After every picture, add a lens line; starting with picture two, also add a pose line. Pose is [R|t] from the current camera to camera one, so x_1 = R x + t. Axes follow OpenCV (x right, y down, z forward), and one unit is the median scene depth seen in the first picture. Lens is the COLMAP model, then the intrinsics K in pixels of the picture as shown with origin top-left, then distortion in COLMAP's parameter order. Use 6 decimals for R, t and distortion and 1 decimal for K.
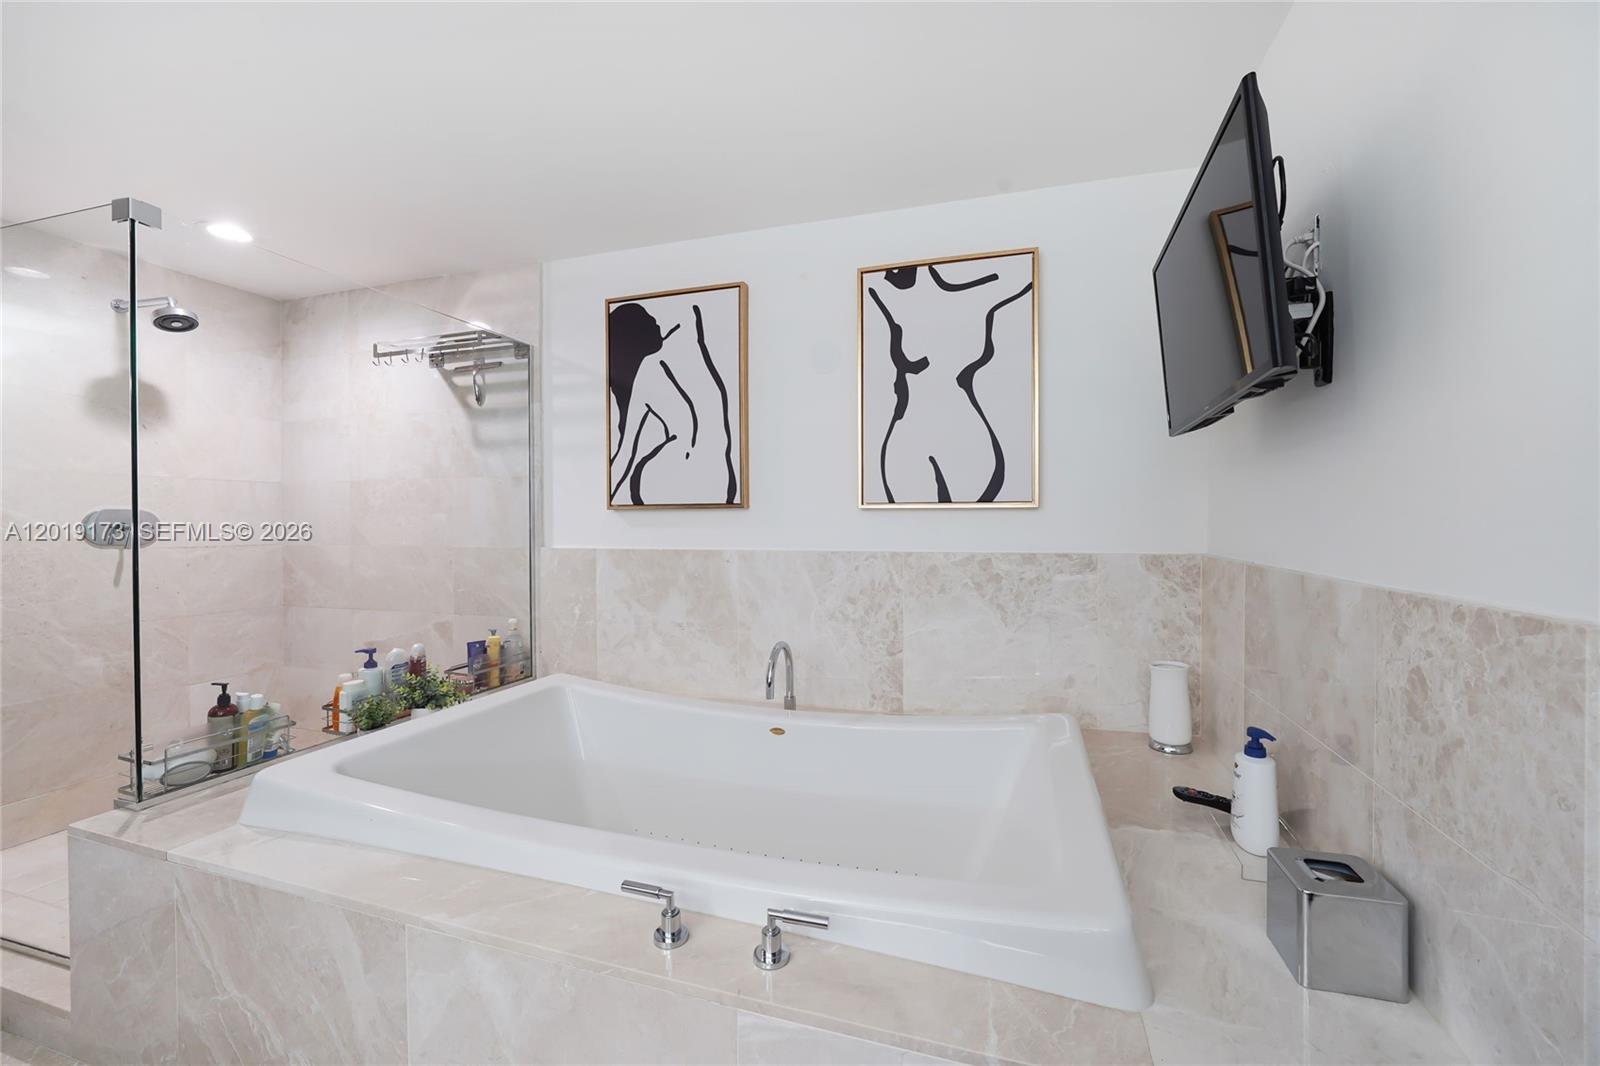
lens RADIAL K [[626.3, 0, 790.9], [0, 626.3, 525.2], [0, 0, 1]] dist [0.000746, 0.001301]
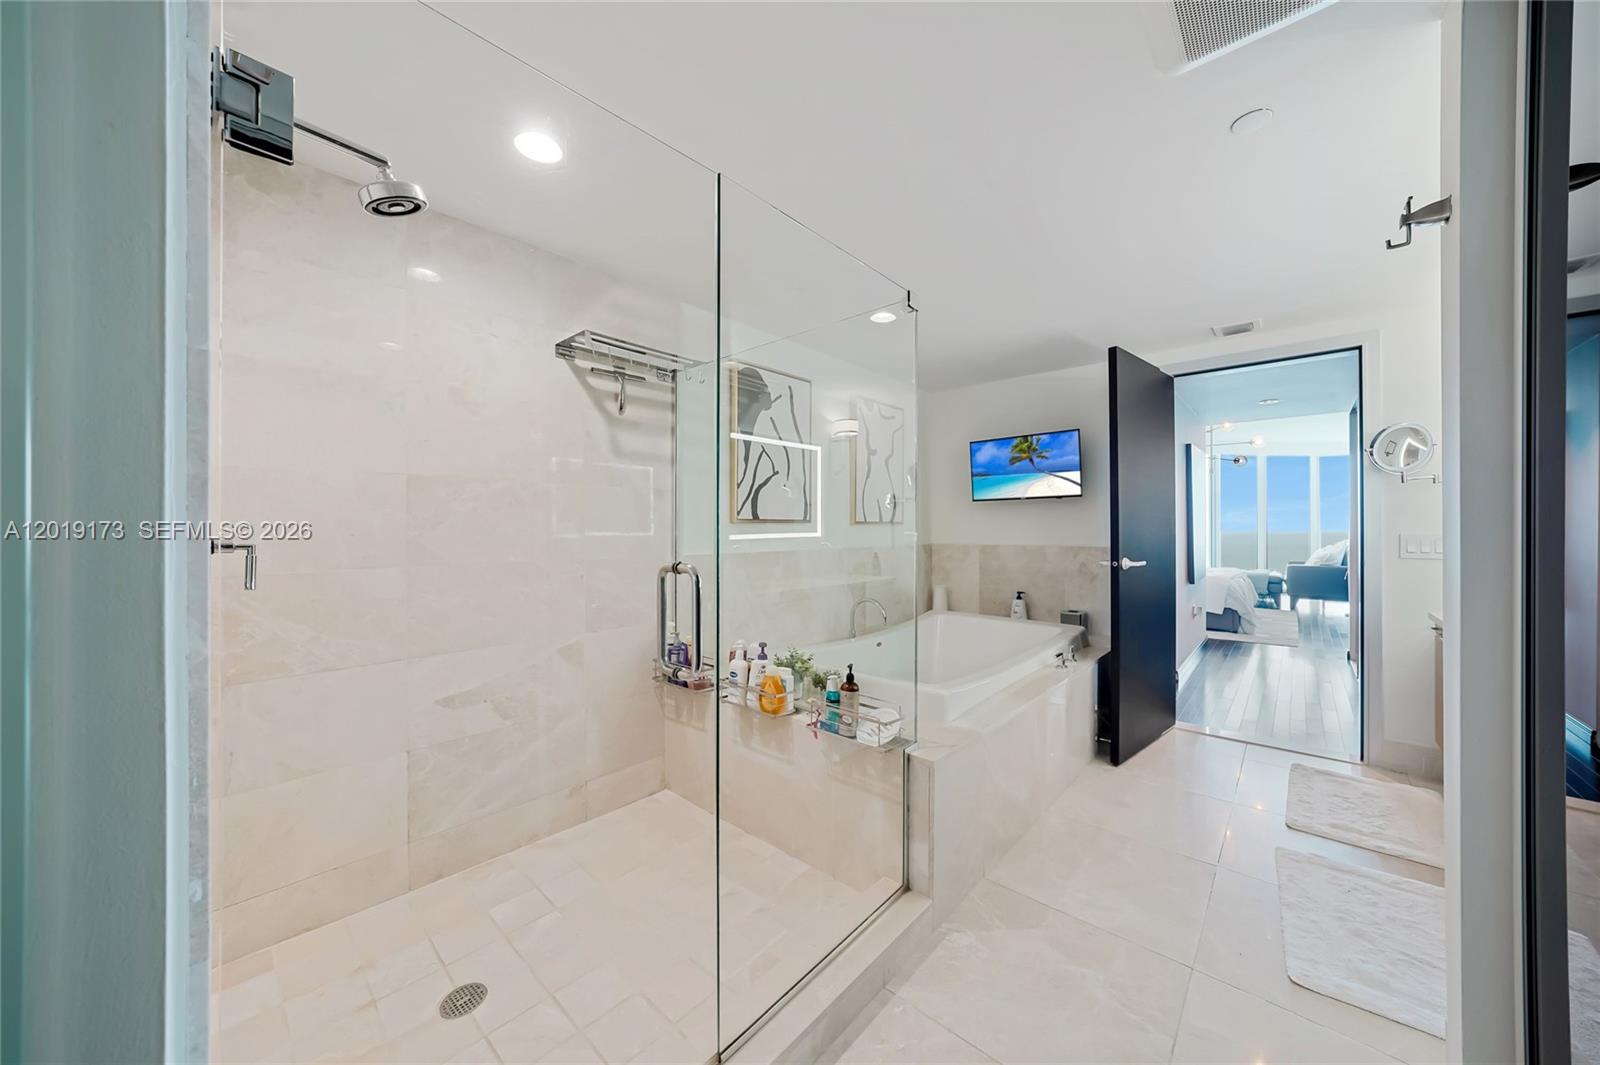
lens RADIAL K [[553.3, 0, 798.3], [0, 553.3, 530.4], [0, 0, 1]] dist [-0.015132, 0.001178]
pose [[0.419350, -0.001989, 0.907822, -1.310457], [0.004625, 0.999989, 0.000054, -0.008860], [-0.907813, 0.004176, 0.419355, 0.430256]]
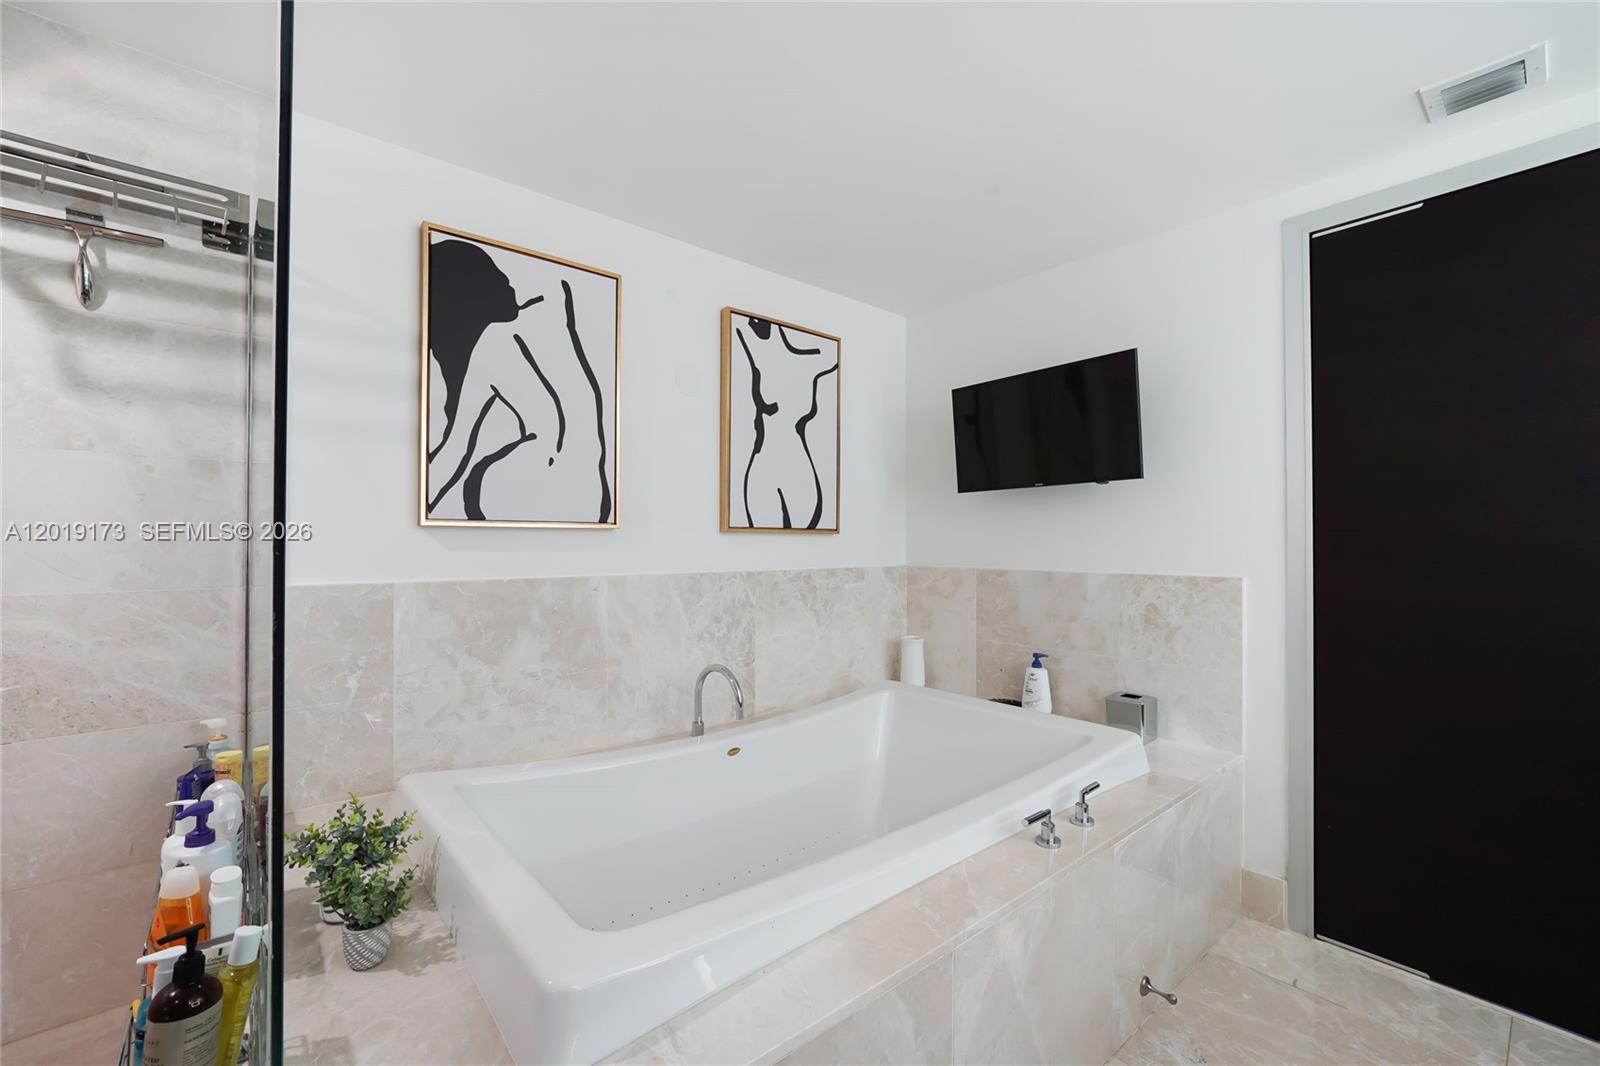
lens RADIAL K [[664.8, 0, 790.5], [0, 664.8, 535.5], [0, 0, 1]] dist [0.000291, 0.001804]
pose [[0.538881, 0.013393, 0.842275, -0.715338], [0.001798, 0.999853, -0.017049, -0.000810], [-0.842380, 0.010701, 0.538778, 0.278433]]
